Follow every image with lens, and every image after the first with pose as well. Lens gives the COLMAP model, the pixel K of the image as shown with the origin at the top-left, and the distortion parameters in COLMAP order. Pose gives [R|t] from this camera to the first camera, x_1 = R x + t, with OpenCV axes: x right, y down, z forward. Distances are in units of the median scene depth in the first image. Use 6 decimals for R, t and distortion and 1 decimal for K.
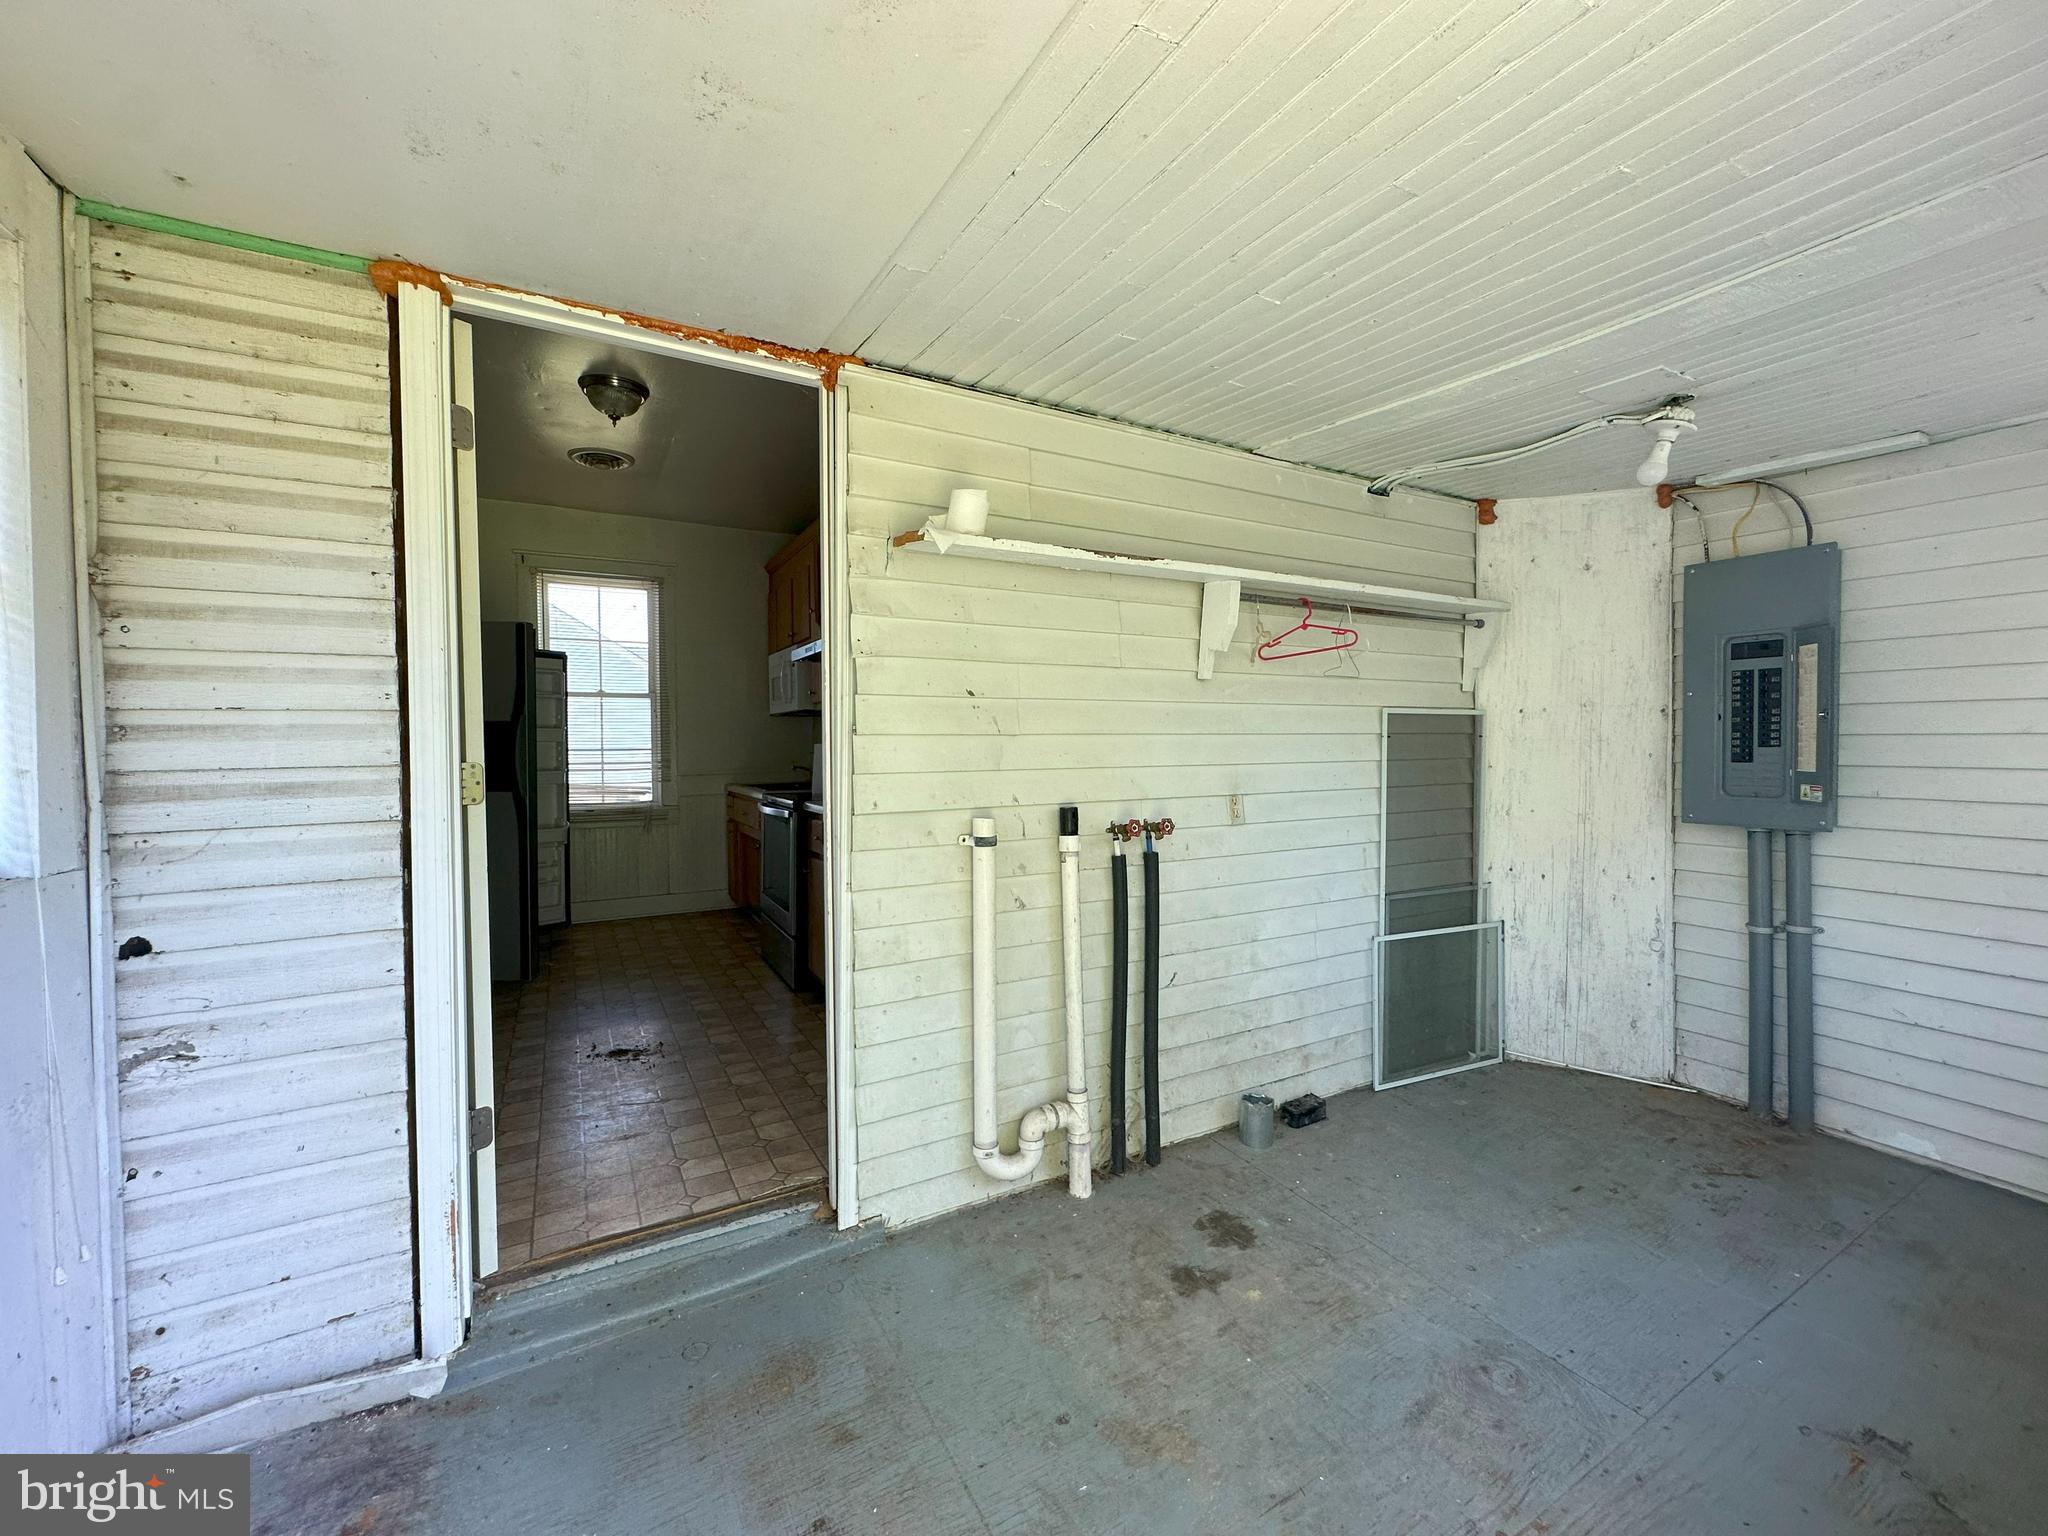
lens RADIAL K [[824.6, 0, 1022.5], [0, 824.6, 758.0], [0, 0, 1]] dist [-0.007101, 0.002742]
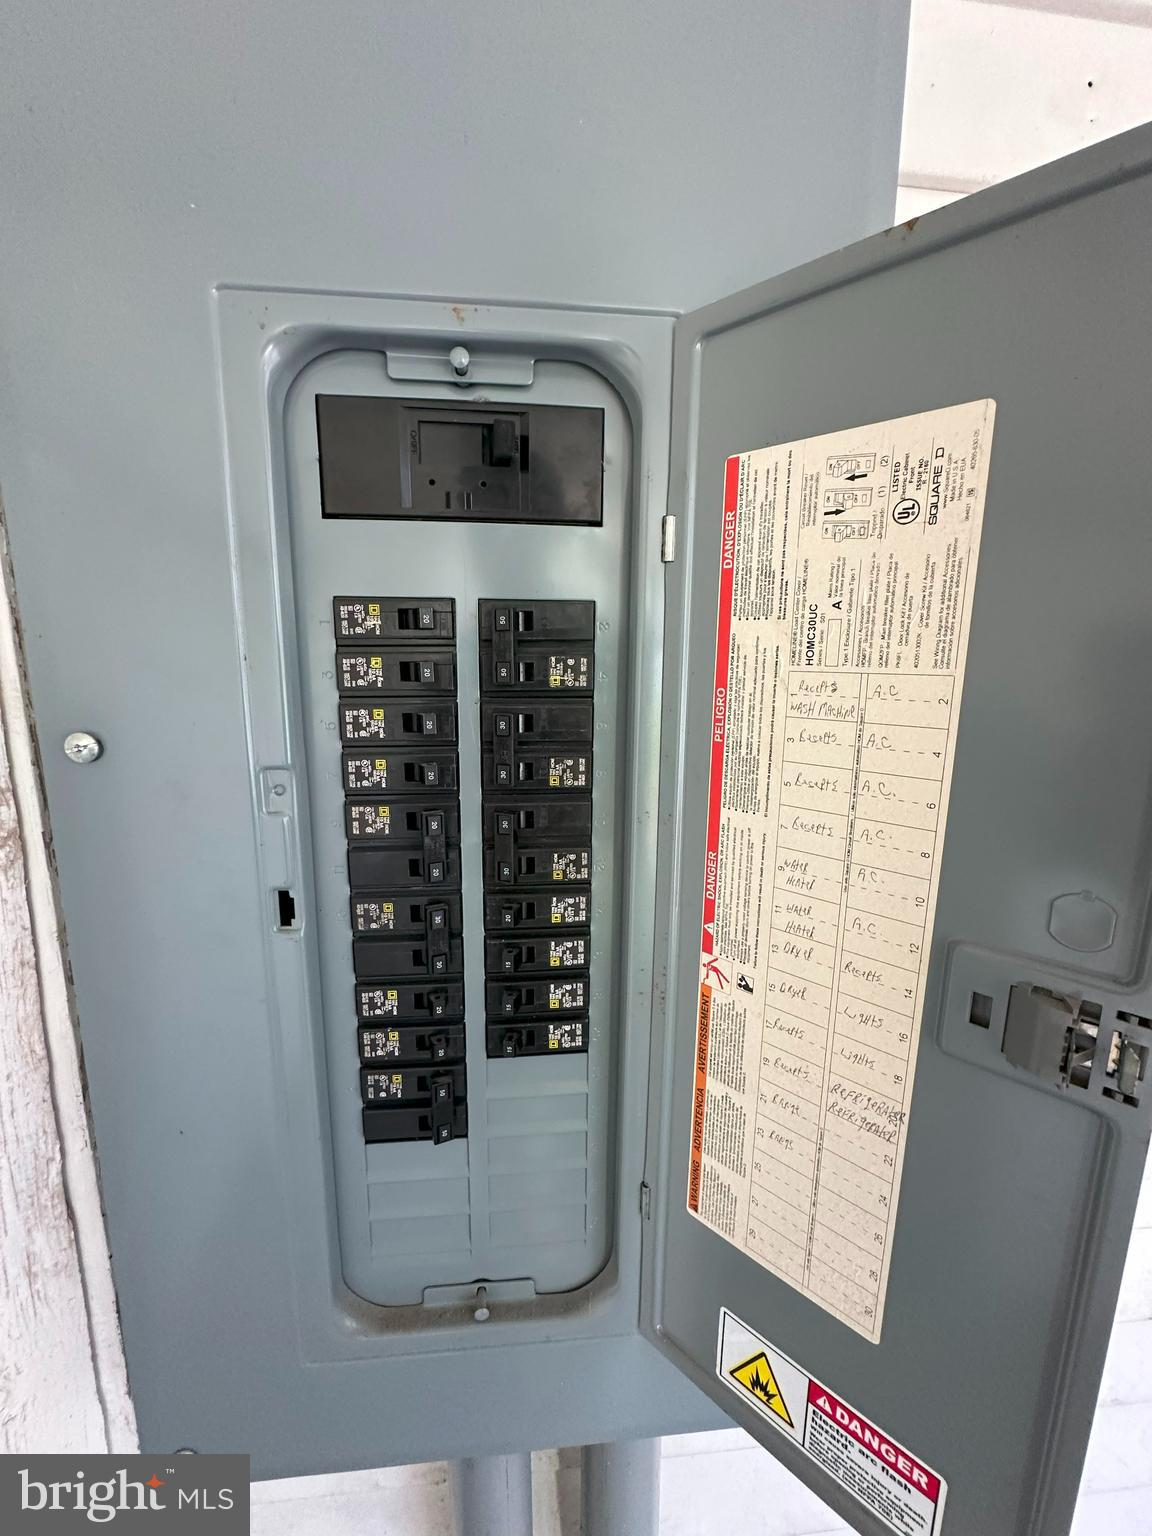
lens RADIAL K [[618.5, 0, 573.7], [0, 618.5, 767.0], [0, 0, 1]] dist [-0.007101, 0.002742]
pose [[0.419795, -0.152970, 0.894635, 0.786480], [0.008094, 0.986287, 0.164843, -0.094622], [-0.907583, -0.061959, 0.415277, 0.921931]]
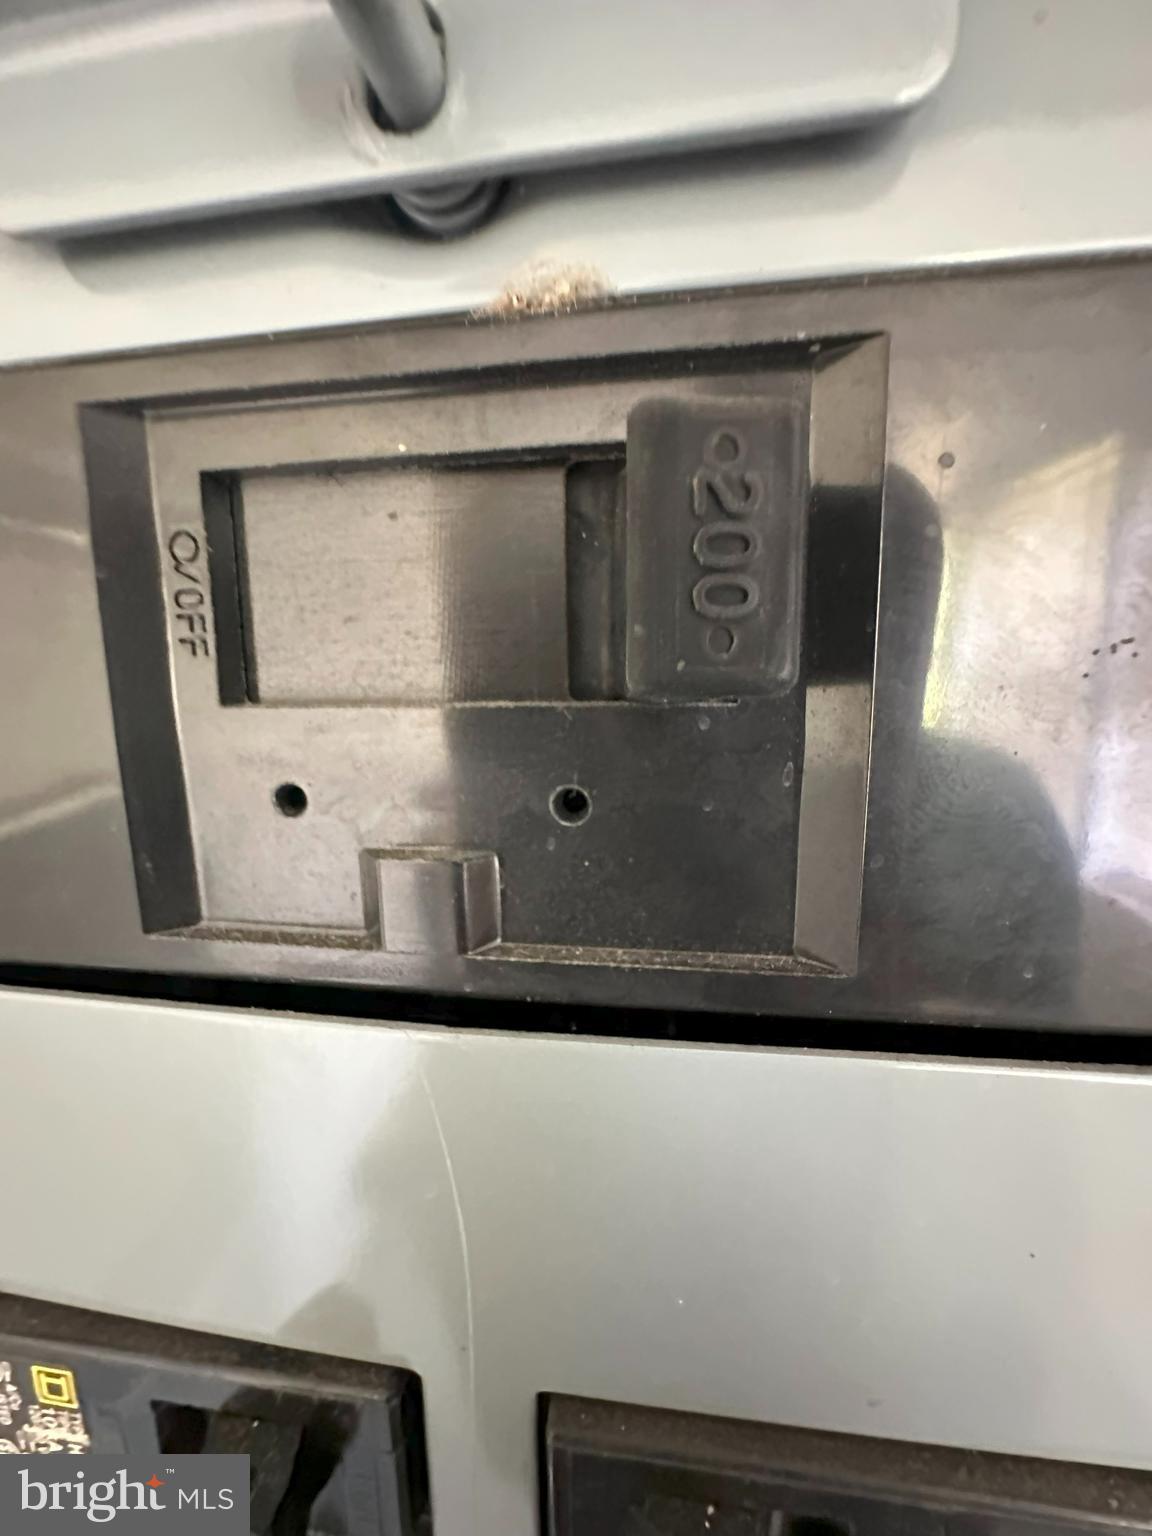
lens RADIAL K [[618.5, 0, 578.5], [0, 618.5, 766.9], [0, 0, 1]] dist [-0.007101, 0.002742]
pose [[0.623710, -0.122290, 0.772030, 0.872411], [0.029630, 0.990675, 0.132986, -0.130120], [-0.781094, -0.060069, 0.621518, 0.973955]]
